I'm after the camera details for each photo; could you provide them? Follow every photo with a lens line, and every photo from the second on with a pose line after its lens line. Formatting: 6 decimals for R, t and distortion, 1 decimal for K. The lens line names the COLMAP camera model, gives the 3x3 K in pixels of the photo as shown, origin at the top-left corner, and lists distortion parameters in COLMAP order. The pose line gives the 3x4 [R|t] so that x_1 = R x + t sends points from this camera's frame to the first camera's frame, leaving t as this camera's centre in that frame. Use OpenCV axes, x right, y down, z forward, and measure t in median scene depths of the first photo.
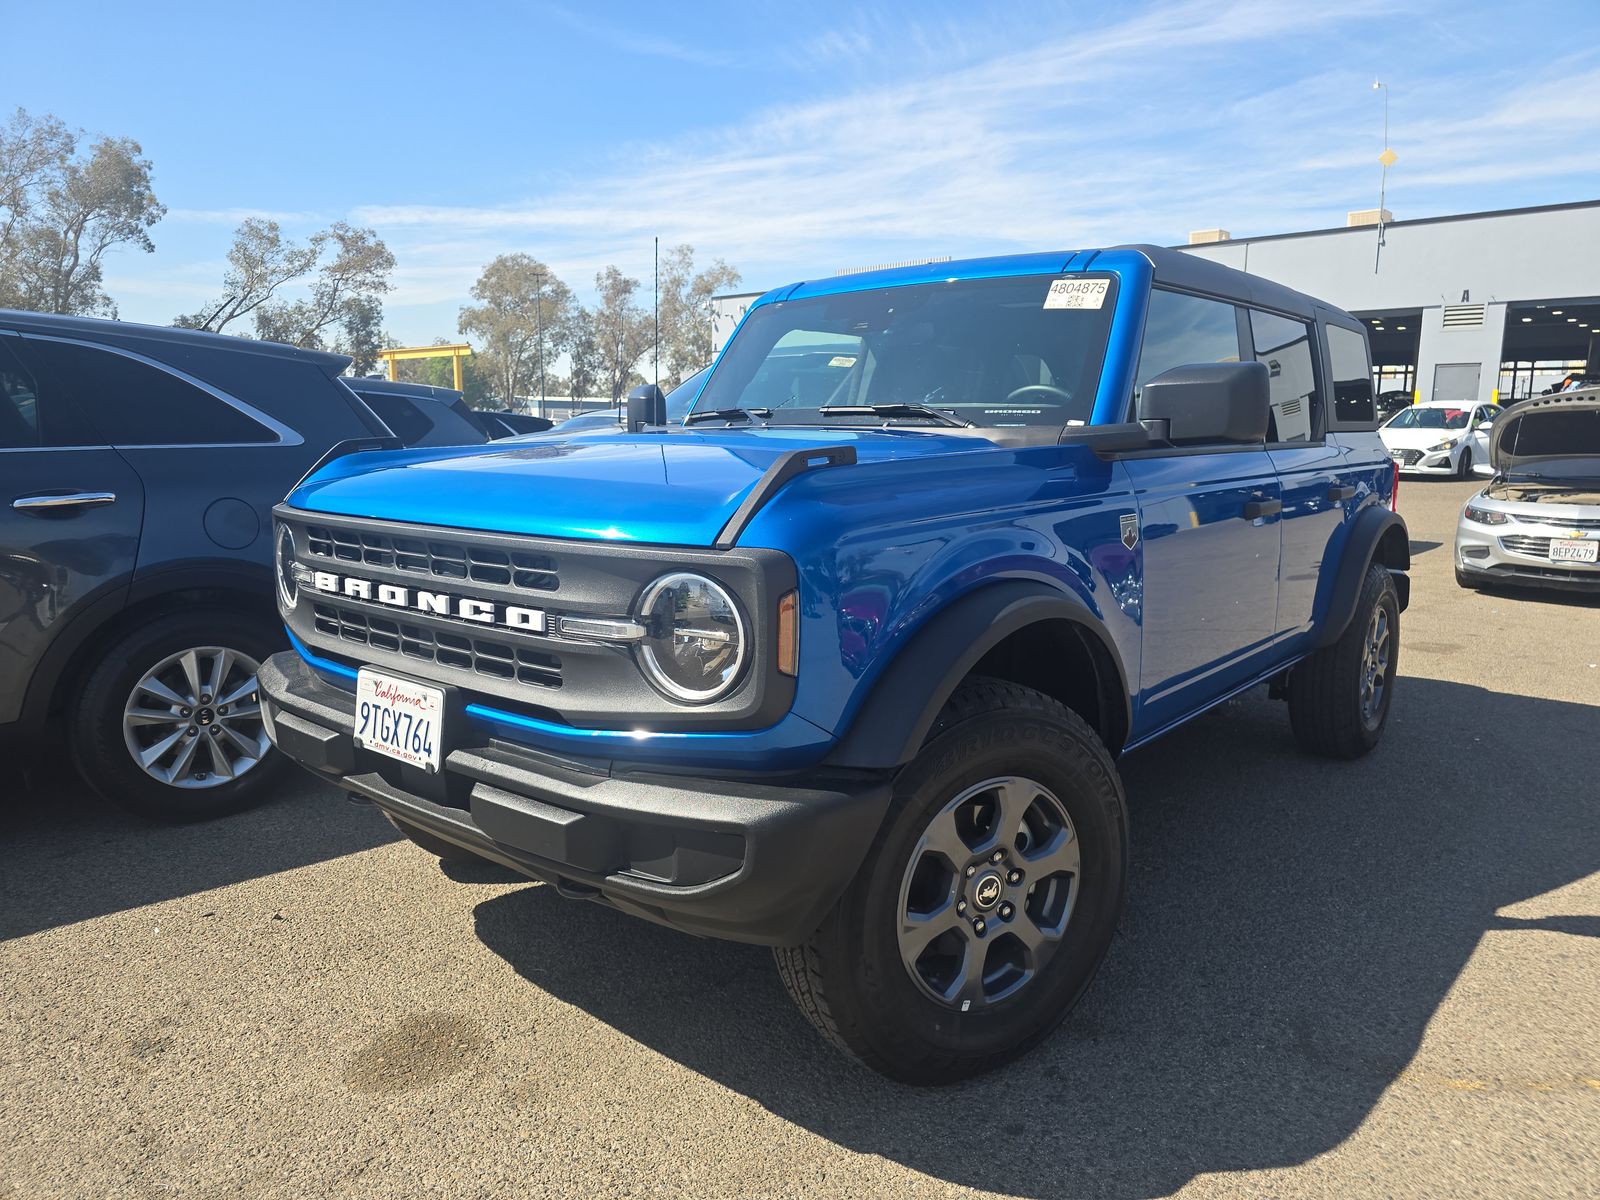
lens RADIAL K [[1072.4, 0, 831.4], [0, 1072.4, 499.5], [0, 0, 1]] dist [0.028485, -0.015854]
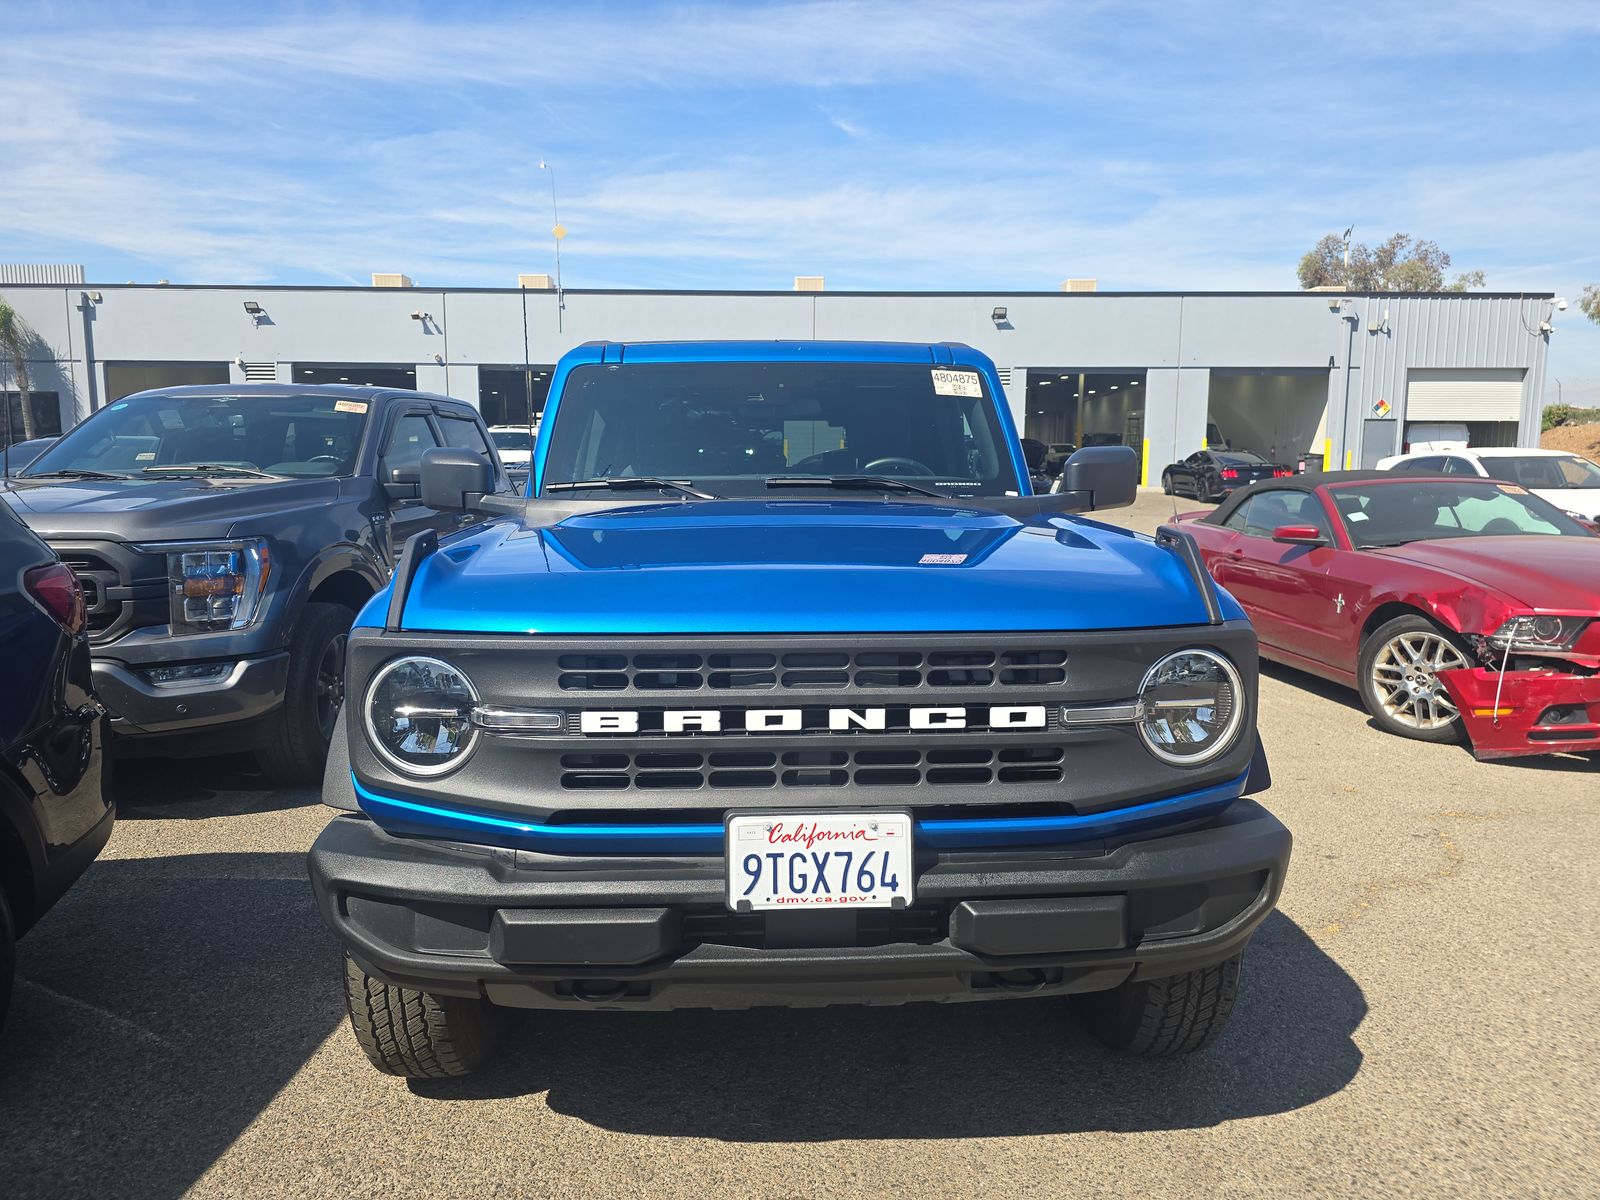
lens RADIAL K [[1072.4, 0, 812.6], [0, 1072.4, 527.9], [0, 0, 1]] dist [0.028485, -0.015854]
pose [[0.743454, -0.040230, 0.667576, -0.967947], [0.047798, 0.998833, 0.006961, -0.068768], [-0.667076, 0.026734, 0.744509, 0.356388]]
